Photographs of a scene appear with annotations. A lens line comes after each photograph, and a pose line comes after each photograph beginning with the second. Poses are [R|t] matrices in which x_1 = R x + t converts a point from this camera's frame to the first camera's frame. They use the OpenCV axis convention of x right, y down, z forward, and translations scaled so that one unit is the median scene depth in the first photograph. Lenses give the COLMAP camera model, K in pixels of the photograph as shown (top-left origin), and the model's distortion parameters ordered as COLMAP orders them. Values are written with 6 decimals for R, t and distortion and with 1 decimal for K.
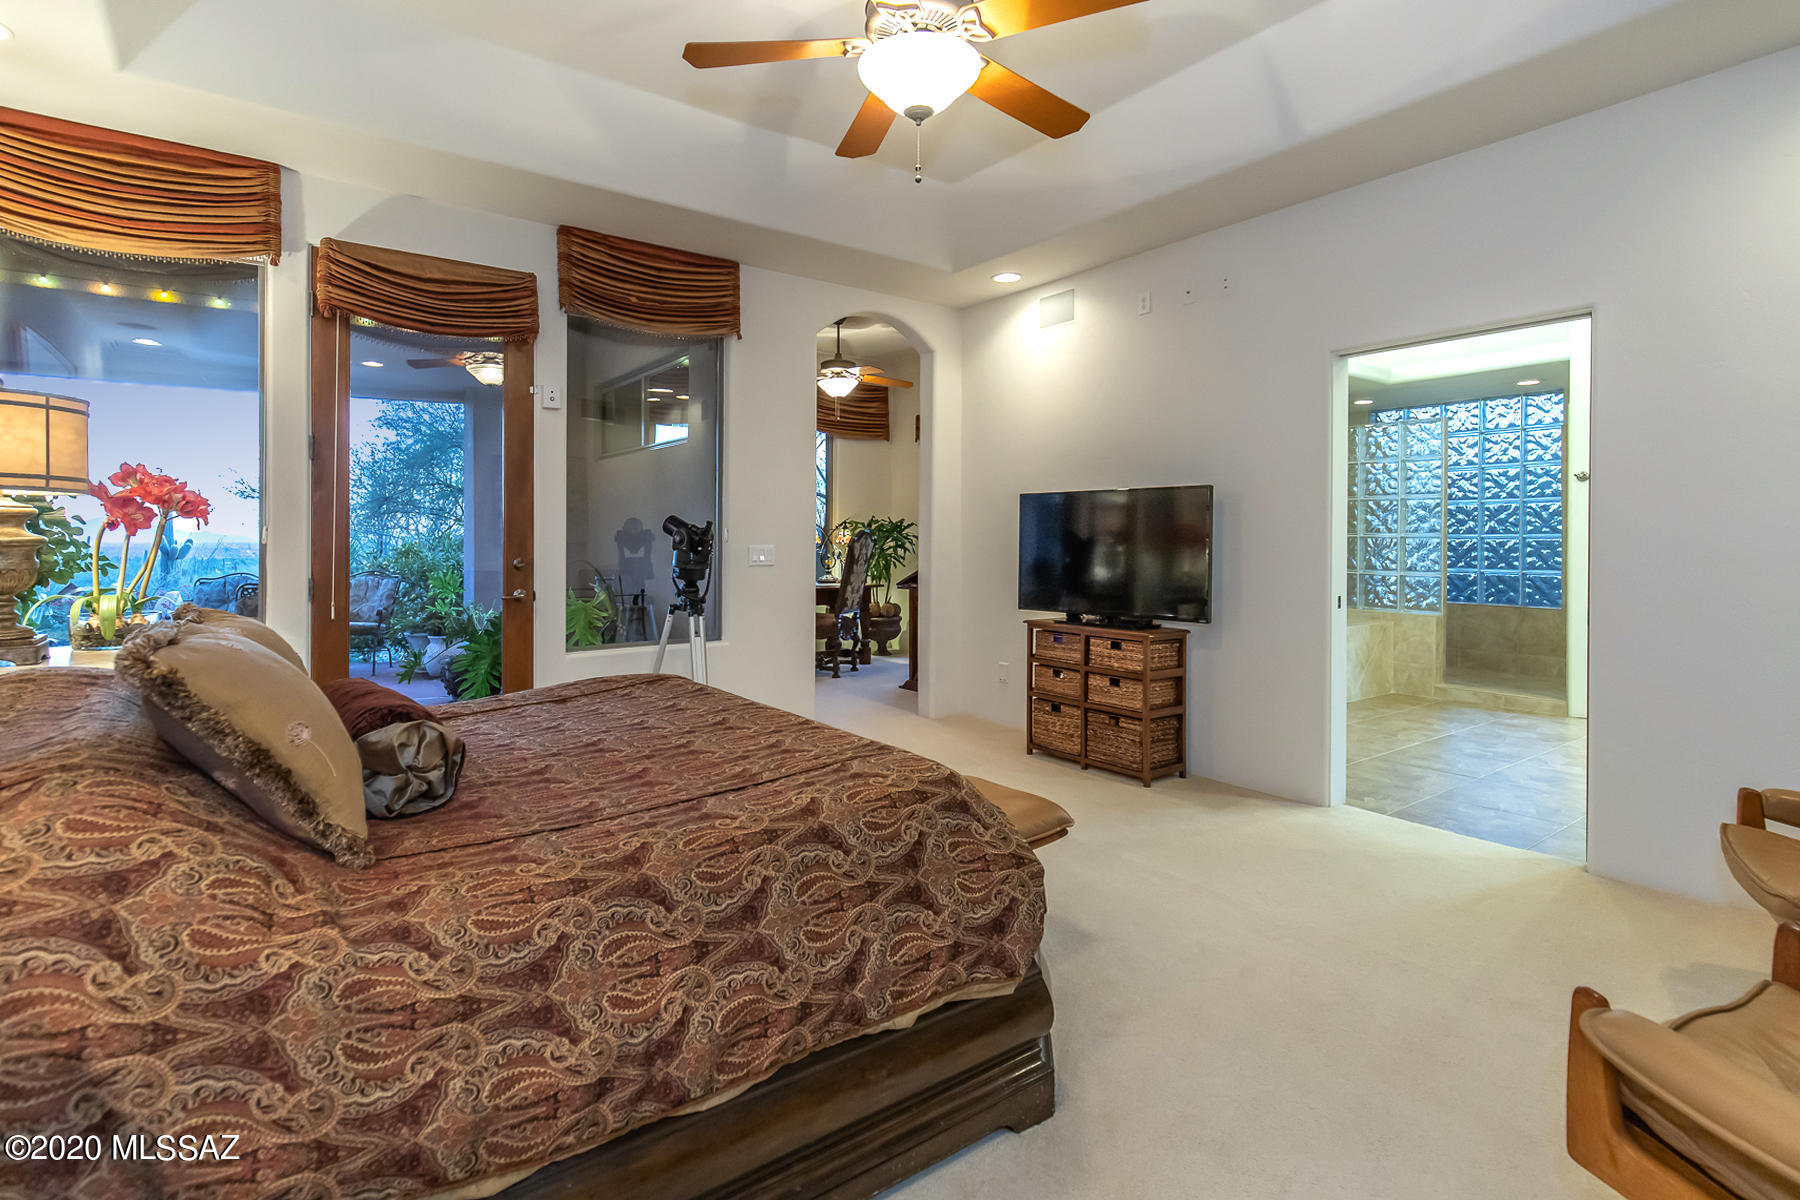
lens RADIAL K [[867.6, 0, 963.1], [0, 867.6, 537.7], [0, 0, 1]] dist [0.005461, -0.000492]
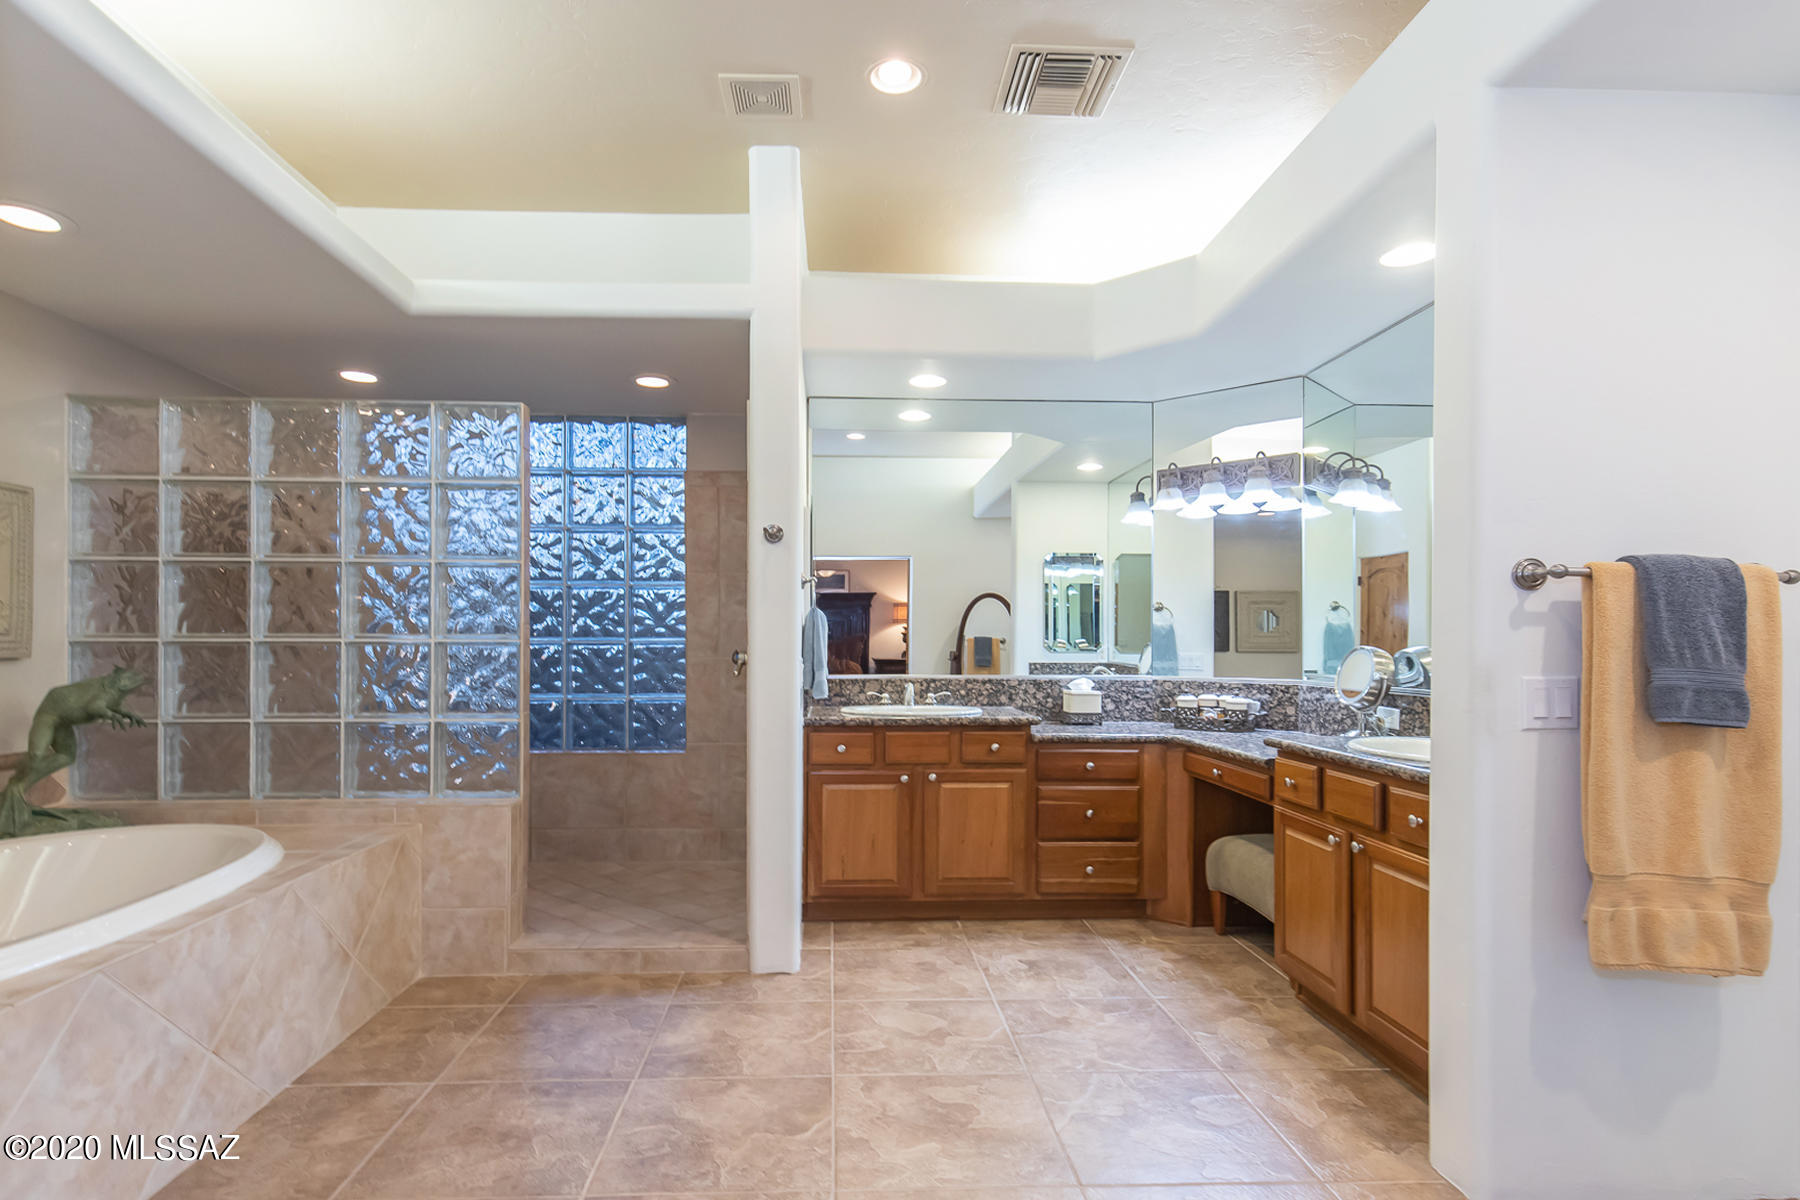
lens RADIAL K [[848.7, 0, 899.6], [0, 848.7, 643.8], [0, 0, 1]] dist [0.000286, -0.000183]
pose [[0.561387, -0.003419, 0.827547, 0.250538], [0.001230, 0.999994, 0.003297, -0.001346], [-0.827553, -0.000833, 0.561387, 0.507360]]
